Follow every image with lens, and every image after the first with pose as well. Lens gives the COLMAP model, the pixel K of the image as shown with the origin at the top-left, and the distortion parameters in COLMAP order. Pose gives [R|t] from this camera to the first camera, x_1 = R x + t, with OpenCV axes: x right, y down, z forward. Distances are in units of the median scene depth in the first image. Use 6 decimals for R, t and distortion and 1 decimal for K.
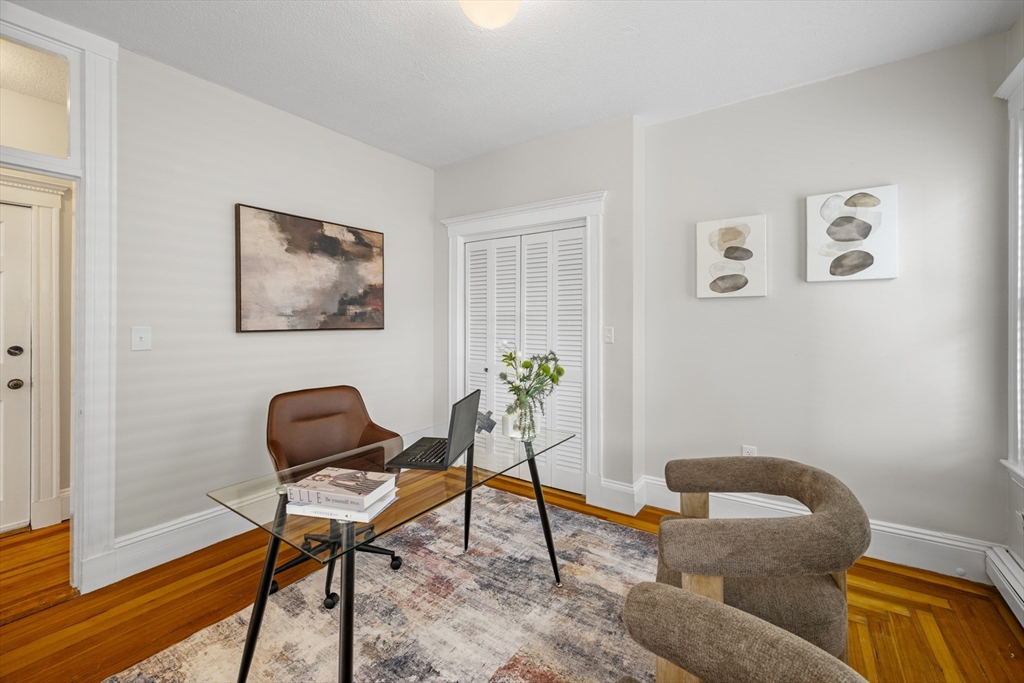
lens RADIAL K [[416.7, 0, 514.1], [0, 416.7, 318.8], [0, 0, 1]] dist [0.001269, 0.000123]
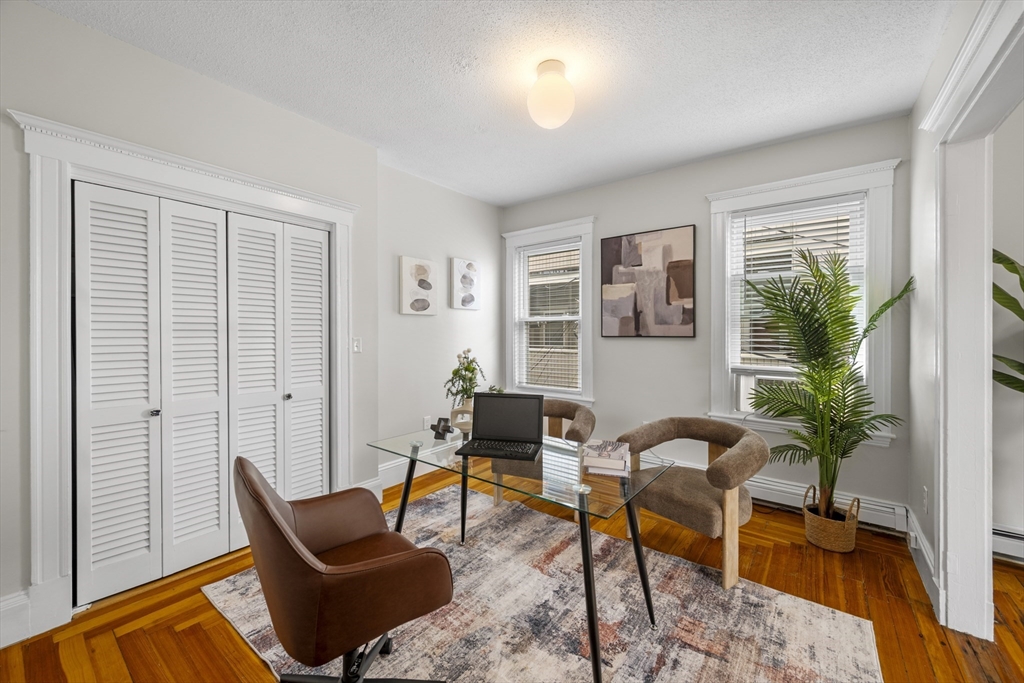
lens RADIAL K [[413.7, 0, 521.4], [0, 413.7, 332.3], [0, 0, 1]] dist [-0.000680, -0.000075]
pose [[0.035928, -0.000609, 0.999354, -0.963463], [-0.002733, 0.999996, 0.000708, 0.006195], [-0.999351, -0.002756, 0.035926, 0.674731]]
